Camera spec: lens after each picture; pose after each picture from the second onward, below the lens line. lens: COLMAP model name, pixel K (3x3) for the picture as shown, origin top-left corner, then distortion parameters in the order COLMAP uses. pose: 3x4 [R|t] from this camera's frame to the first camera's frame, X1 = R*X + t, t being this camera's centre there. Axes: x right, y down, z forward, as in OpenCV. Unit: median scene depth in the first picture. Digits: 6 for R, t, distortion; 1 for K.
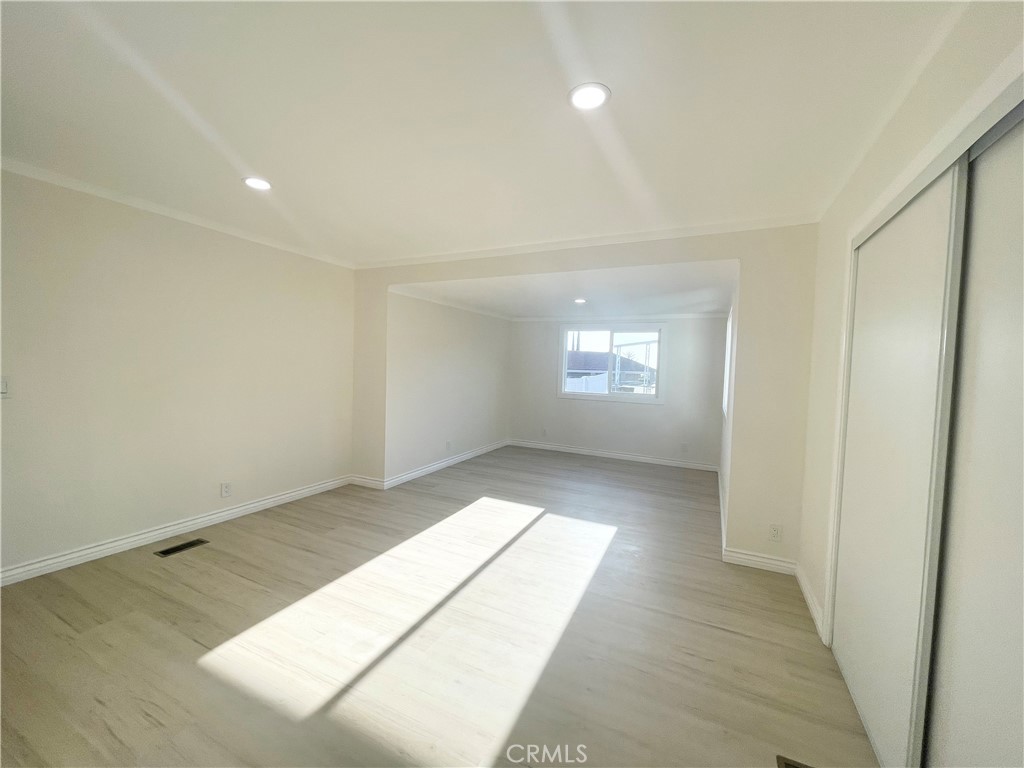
lens RADIAL K [[414.7, 0, 509.3], [0, 414.7, 383.5], [0, 0, 1]] dist [-0.000531, 0.000584]
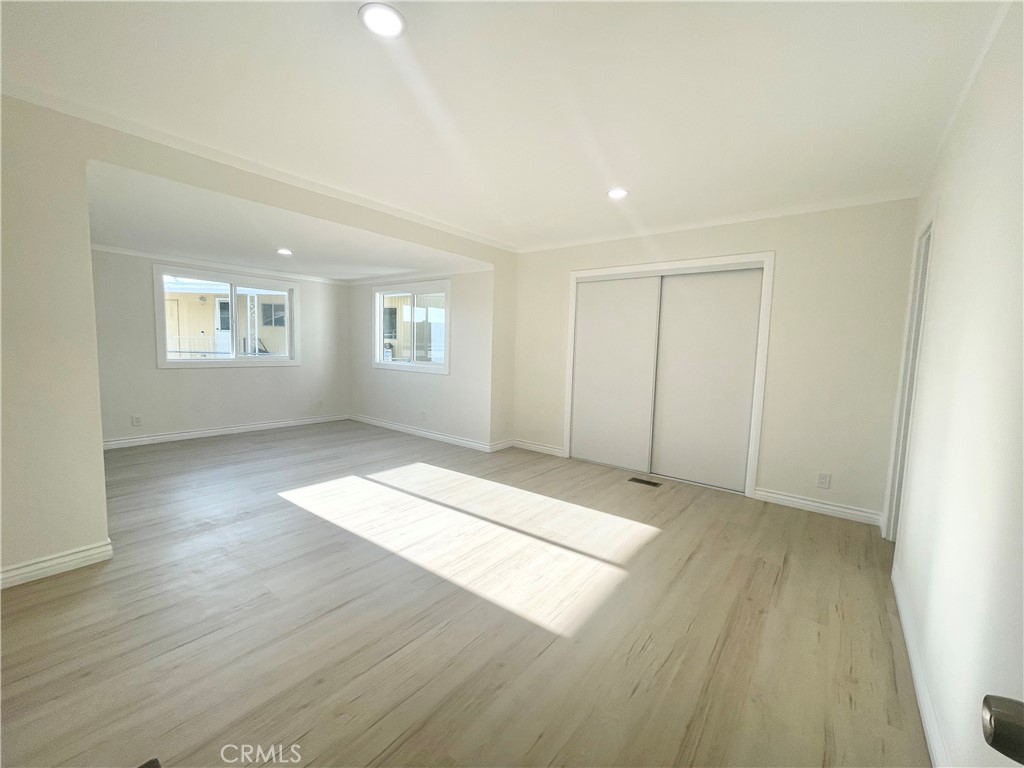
lens RADIAL K [[414.7, 0, 509.3], [0, 414.7, 383.5], [0, 0, 1]] dist [-0.000531, 0.000584]
pose [[0.206709, -0.112748, 0.971885, -0.848651], [0.014571, 0.993583, 0.112166, -0.020038], [-0.978294, -0.009024, 0.207025, 0.489526]]
